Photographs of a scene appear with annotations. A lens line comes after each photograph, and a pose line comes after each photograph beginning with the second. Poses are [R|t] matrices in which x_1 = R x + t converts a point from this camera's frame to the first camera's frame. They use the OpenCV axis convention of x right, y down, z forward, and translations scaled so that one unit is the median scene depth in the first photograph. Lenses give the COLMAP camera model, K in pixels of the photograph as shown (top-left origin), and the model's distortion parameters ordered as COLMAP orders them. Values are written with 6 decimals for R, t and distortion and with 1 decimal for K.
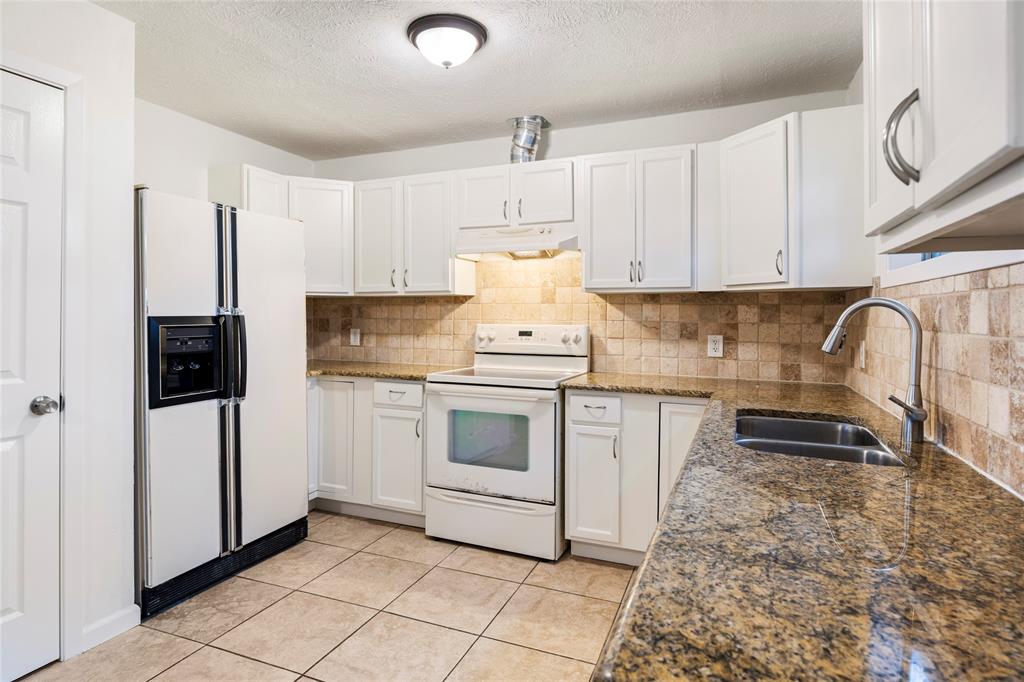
lens RADIAL K [[556.6, 0, 500.9], [0, 556.6, 313.6], [0, 0, 1]] dist [-0.001842, -0.001439]
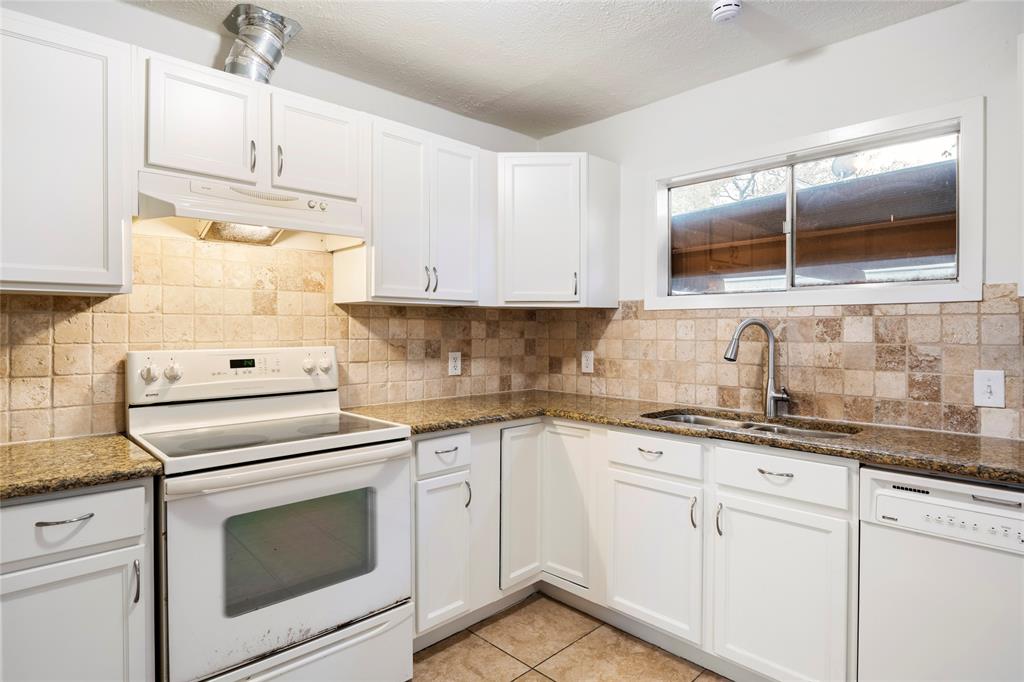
lens RADIAL K [[556.6, 0, 510.7], [0, 556.6, 337.4], [0, 0, 1]] dist [-0.001842, -0.001439]
pose [[0.390716, -0.019132, 0.920313, -0.443918], [0.001370, 0.999795, 0.020203, -0.005457], [-0.920510, -0.006633, 0.390662, 0.534562]]
